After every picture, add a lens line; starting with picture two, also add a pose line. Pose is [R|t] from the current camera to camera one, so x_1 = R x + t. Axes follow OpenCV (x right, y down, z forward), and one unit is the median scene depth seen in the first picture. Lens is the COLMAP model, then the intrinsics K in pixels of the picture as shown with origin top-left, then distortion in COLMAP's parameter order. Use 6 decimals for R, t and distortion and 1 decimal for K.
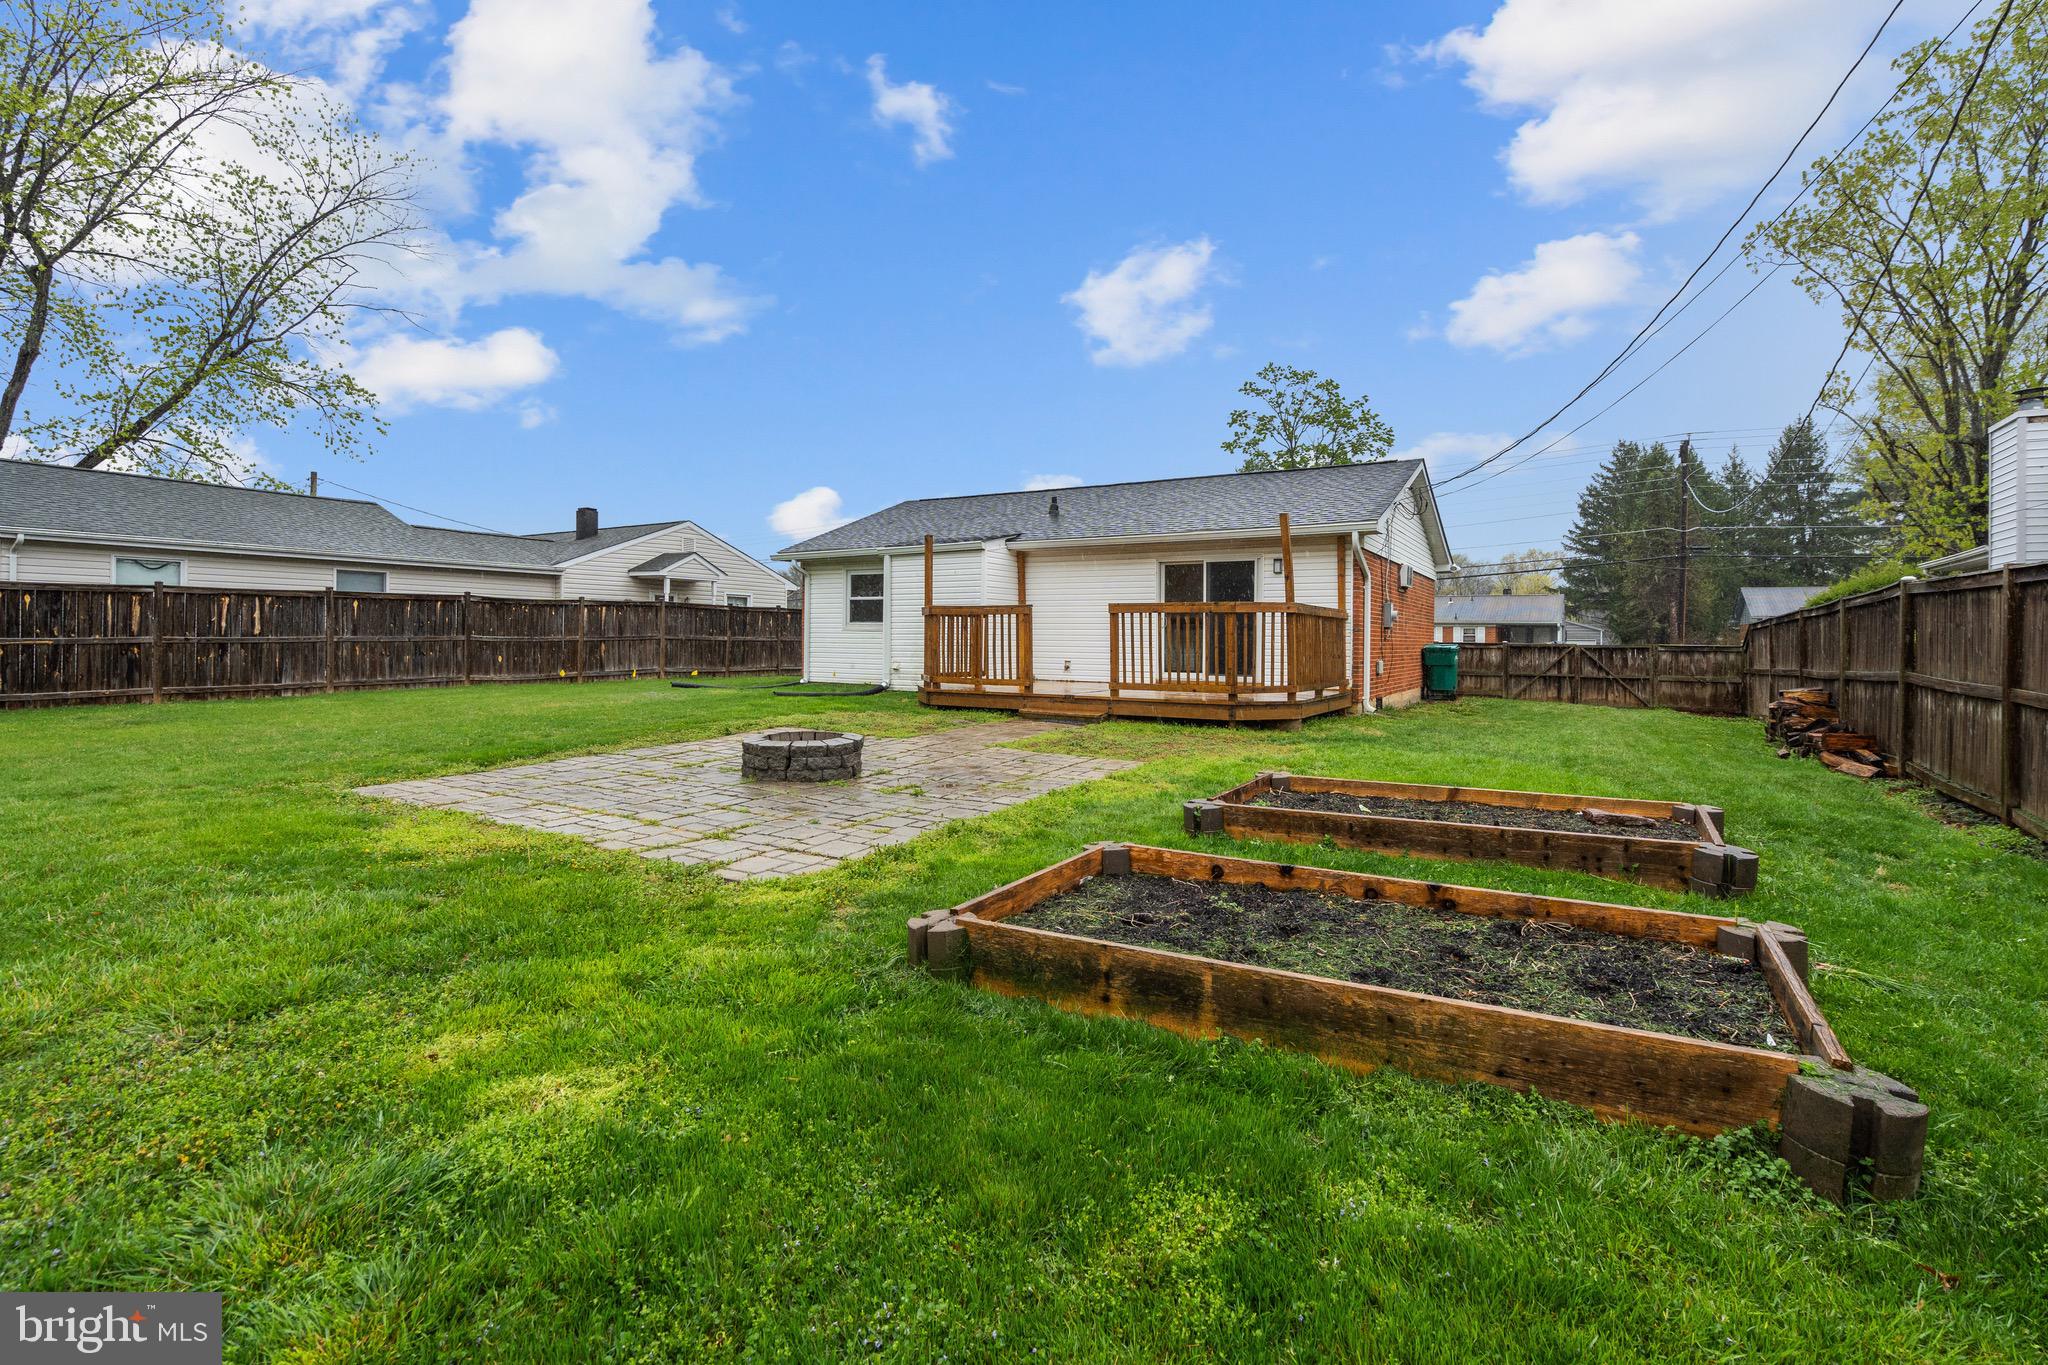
lens RADIAL K [[954.7, 0, 1021.5], [0, 954.7, 688.6], [0, 0, 1]] dist [-0.000628, 0.005207]
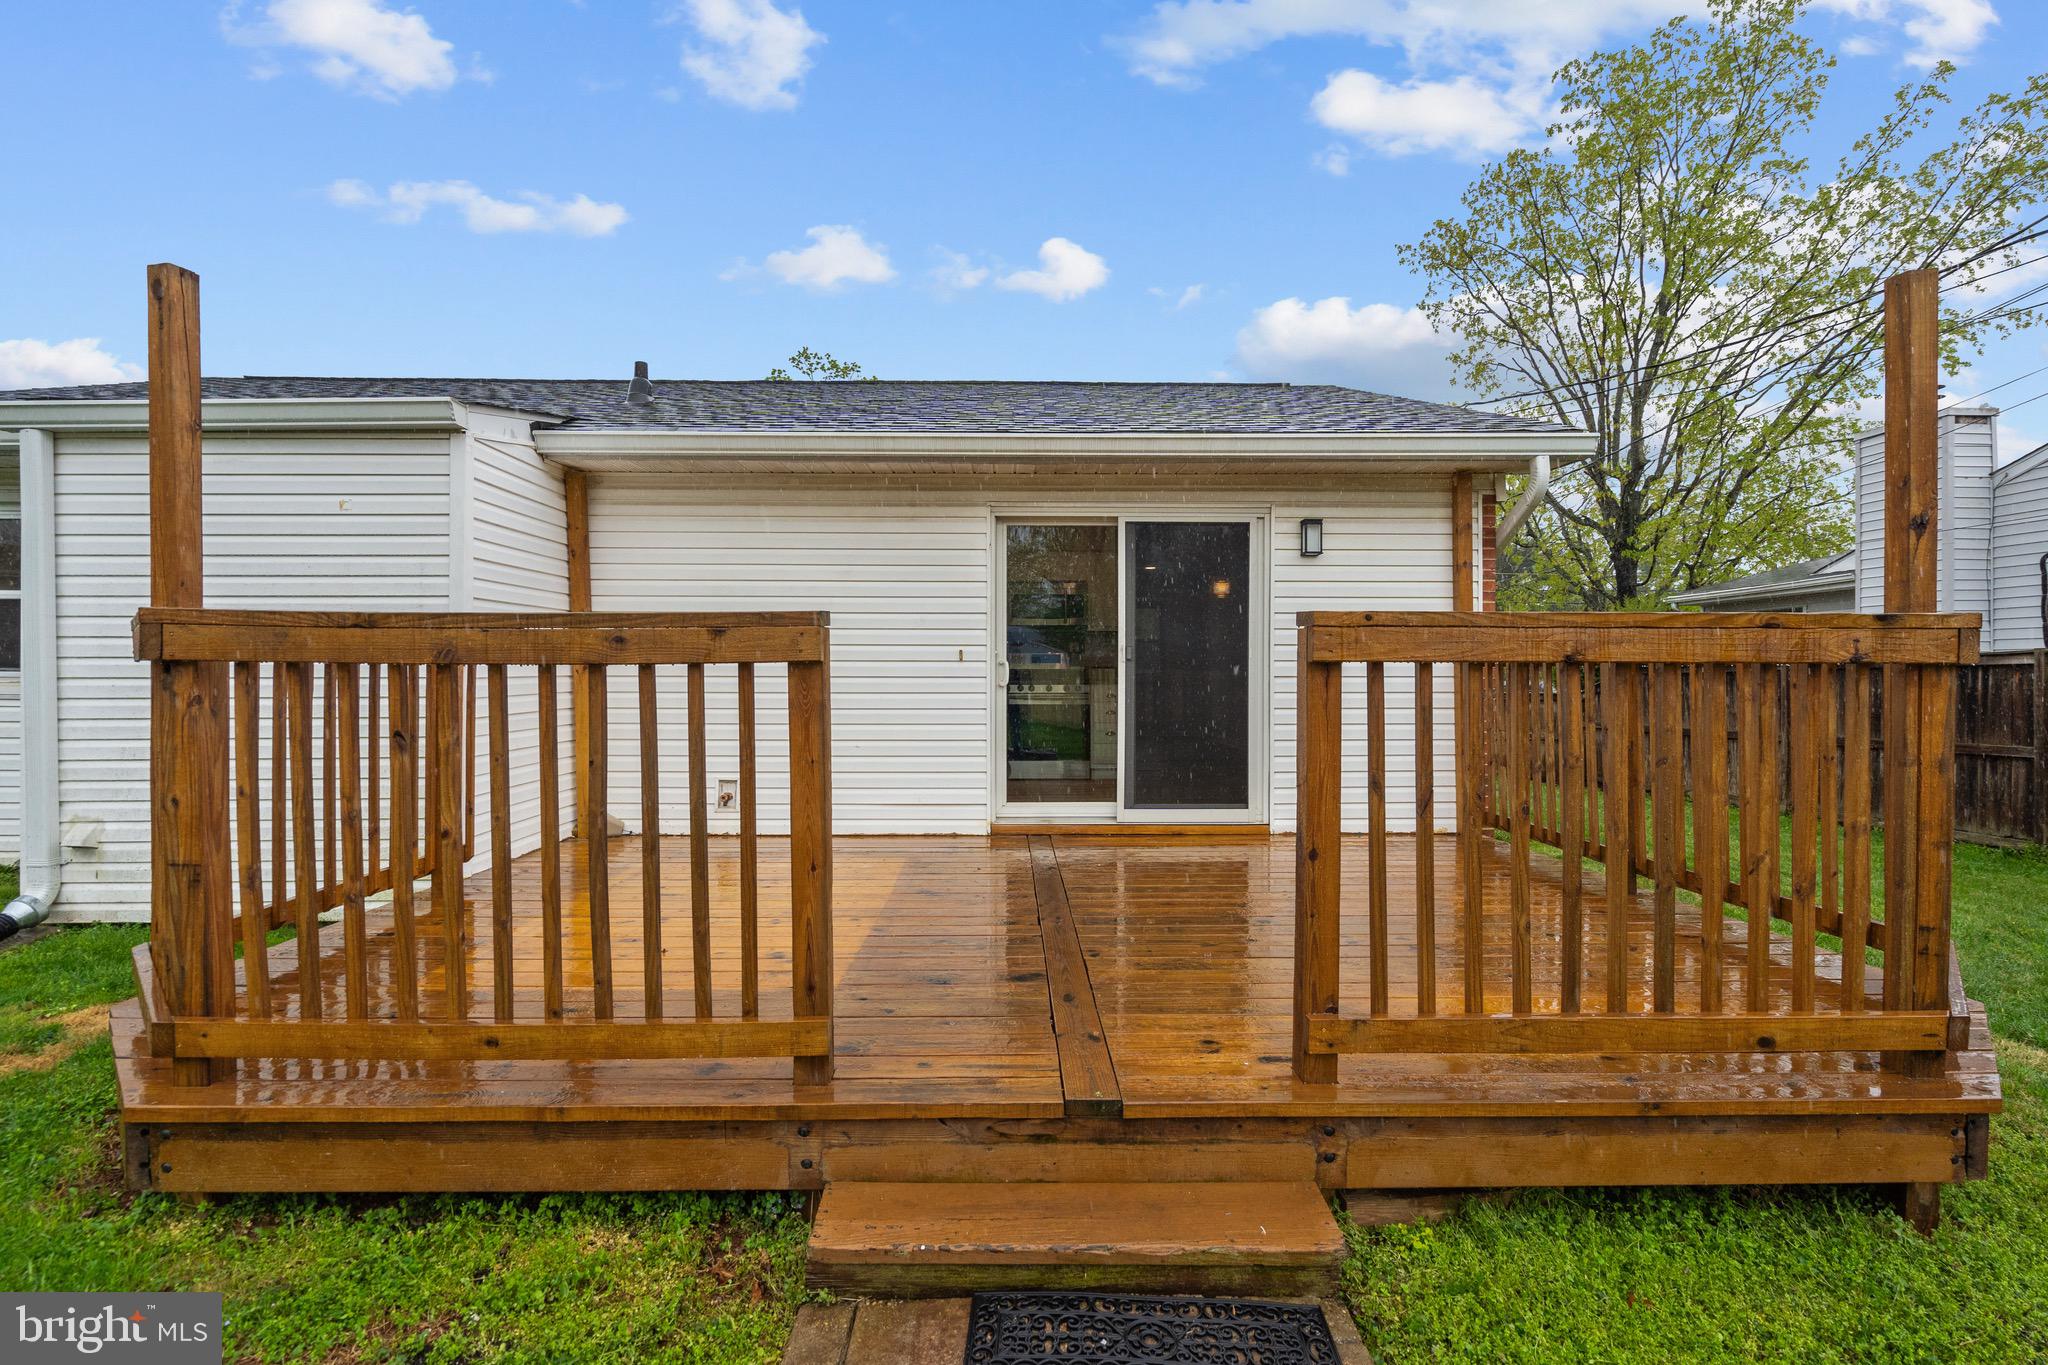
lens RADIAL K [[954.7, 0, 1021.5], [0, 954.7, 688.6], [0, 0, 1]] dist [-0.000628, 0.005207]
pose [[0.855651, -0.013408, 0.517379, -0.045476], [0.030981, 0.999199, -0.025342, -0.054597], [-0.516625, 0.037712, 0.855381, 0.679265]]
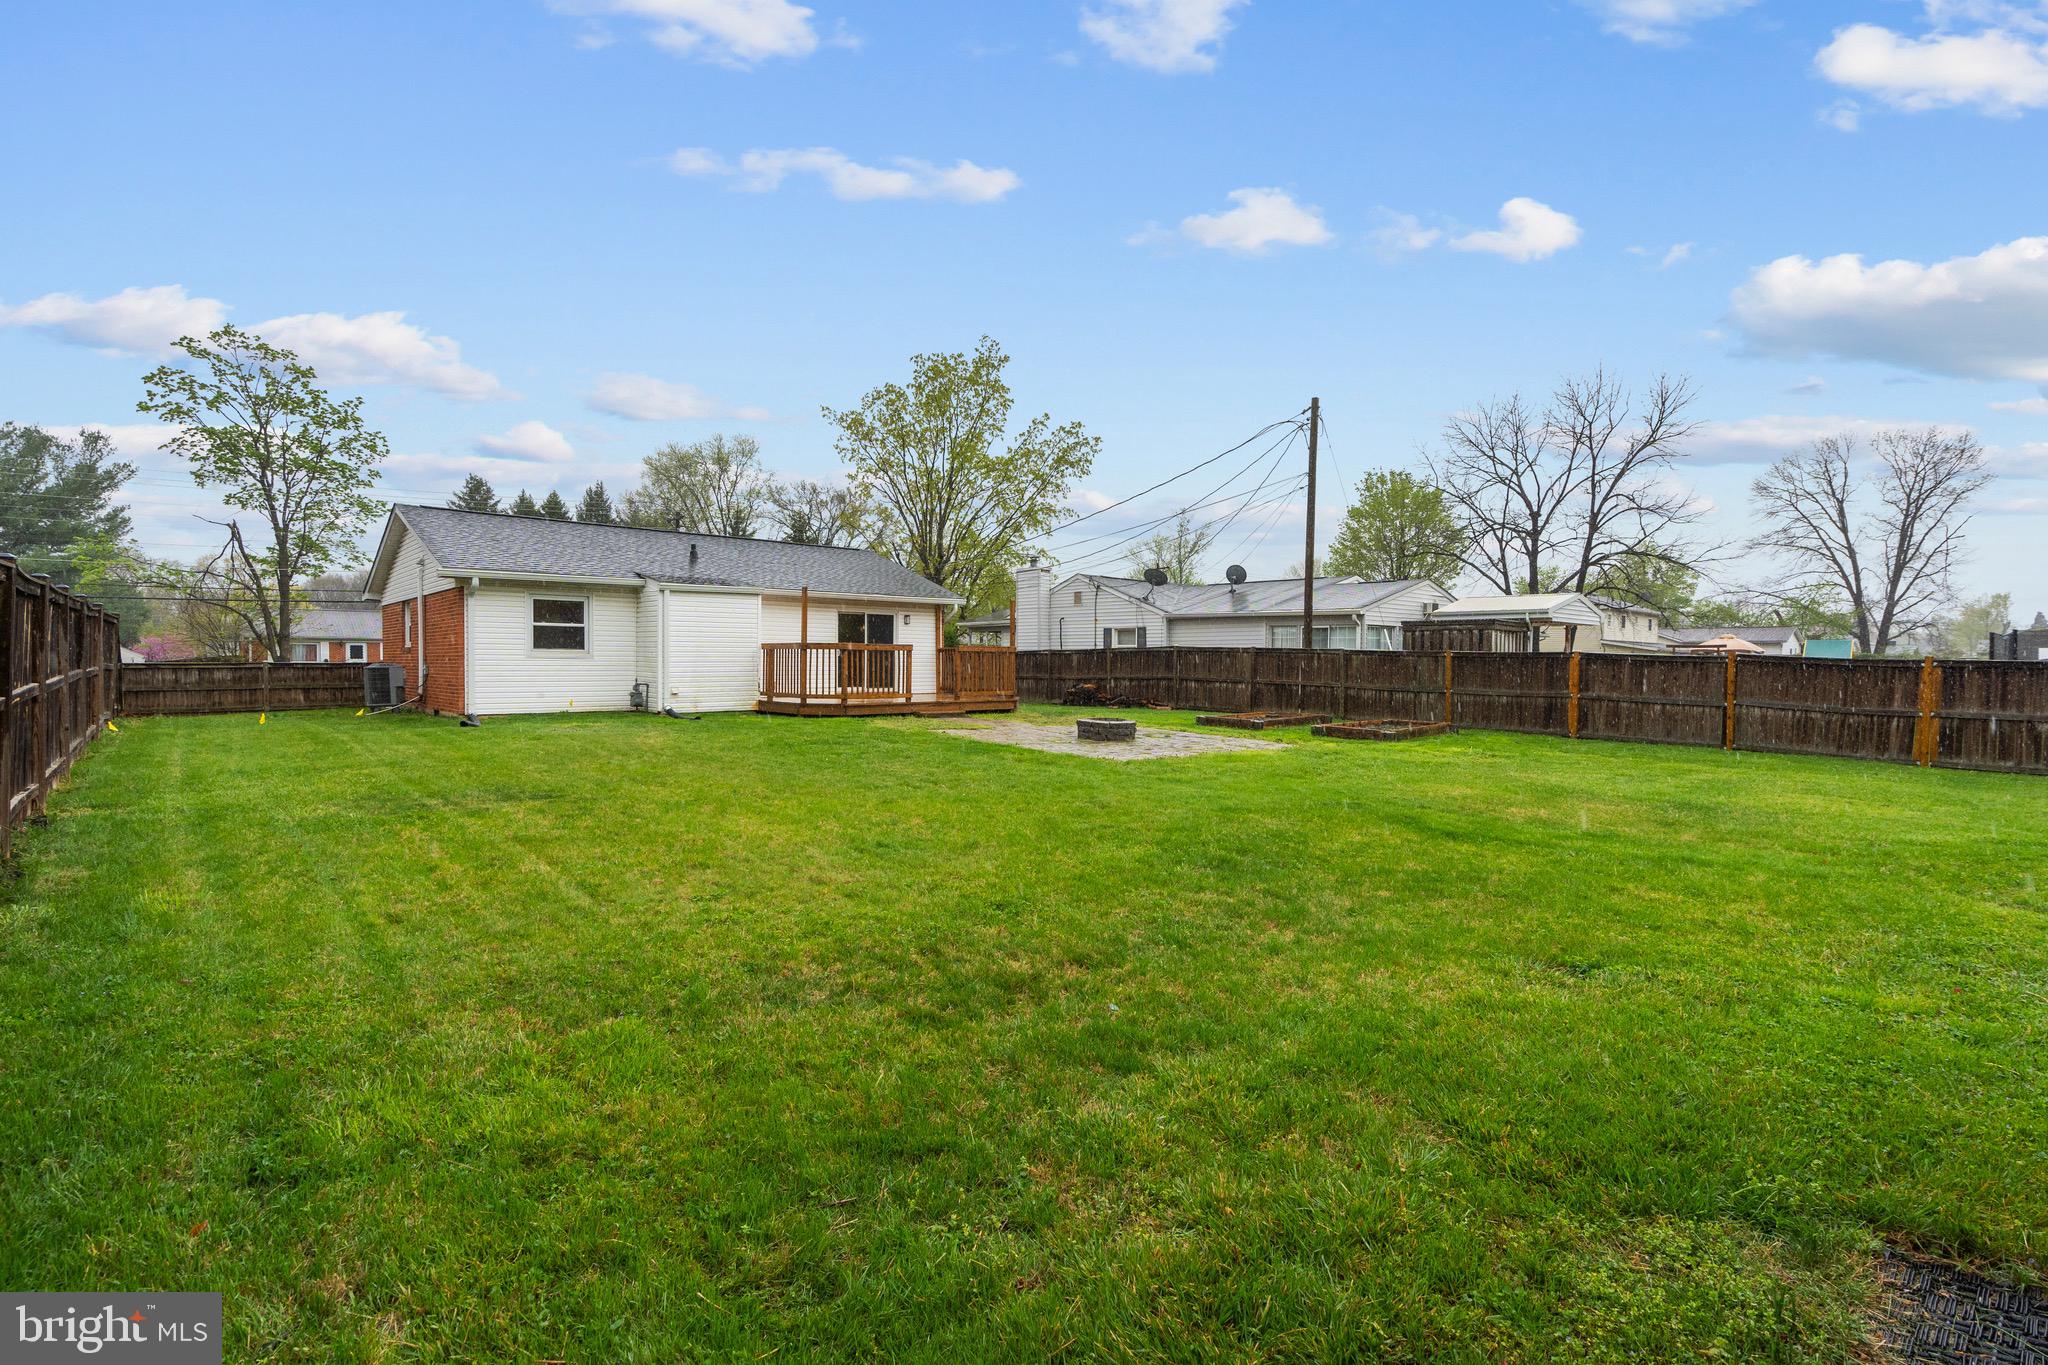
lens RADIAL K [[954.7, 0, 1021.5], [0, 954.7, 688.6], [0, 0, 1]] dist [-0.000628, 0.005207]
pose [[0.329591, -0.024081, 0.943817, -1.271254], [0.039221, 0.999161, 0.011797, -0.021328], [-0.943309, 0.033129, 0.330259, 0.205624]]
